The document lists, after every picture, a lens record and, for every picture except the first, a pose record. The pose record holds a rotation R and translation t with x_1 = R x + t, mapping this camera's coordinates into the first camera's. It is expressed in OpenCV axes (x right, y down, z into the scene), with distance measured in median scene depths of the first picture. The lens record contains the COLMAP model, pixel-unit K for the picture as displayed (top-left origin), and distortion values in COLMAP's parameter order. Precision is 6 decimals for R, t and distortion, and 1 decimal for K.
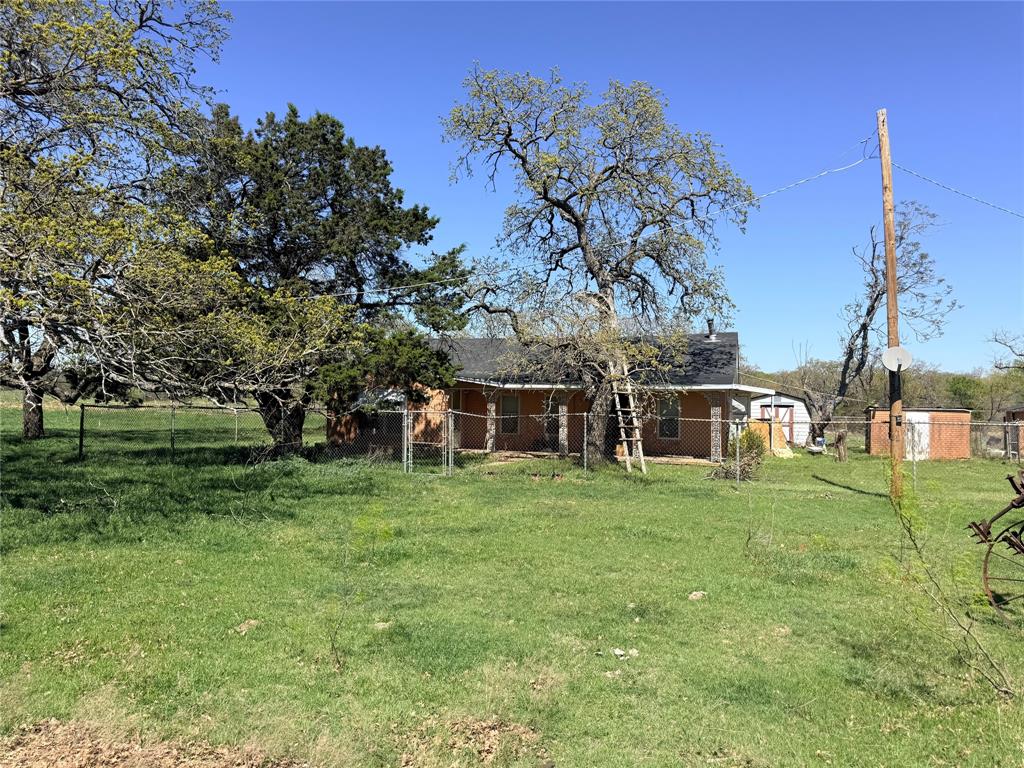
lens RADIAL K [[712.6, 0, 512.0], [0, 712.6, 384.0], [0, 0, 1]] dist [-0.002906, -0.001709]
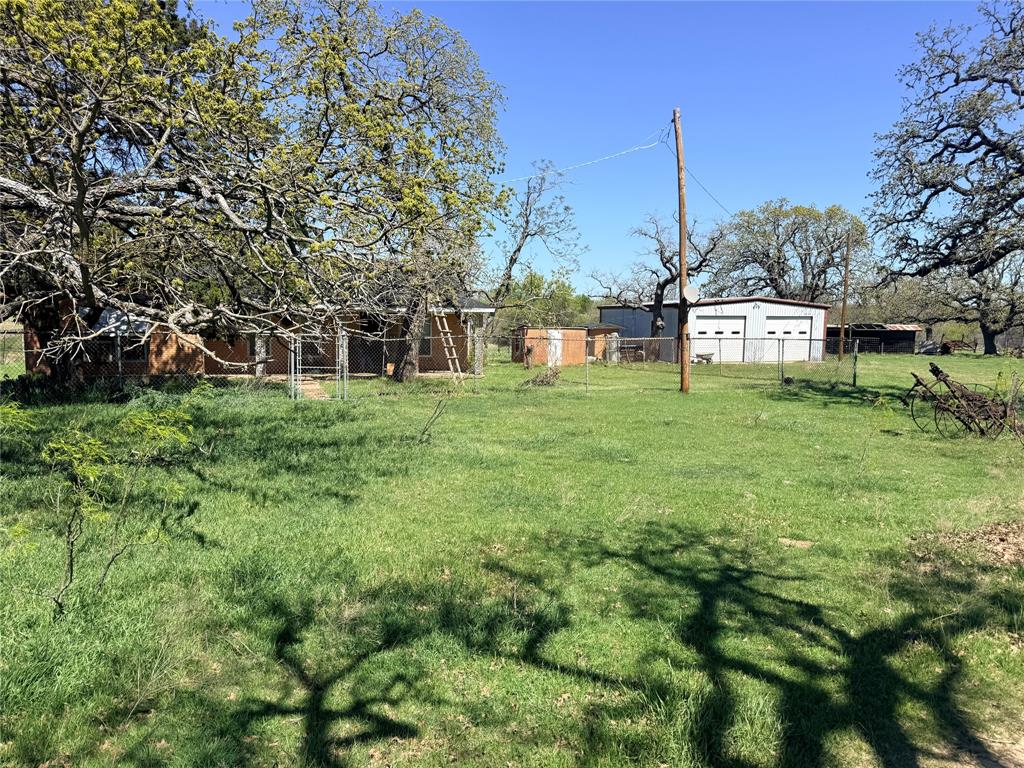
lens RADIAL K [[712.6, 0, 512.0], [0, 712.6, 384.0], [0, 0, 1]] dist [-0.002906, -0.001709]
pose [[0.743480, -0.057887, 0.666249, -0.397671], [-0.020086, 0.993864, 0.108766, -0.002289], [-0.668457, -0.094247, 0.737755, 0.095574]]
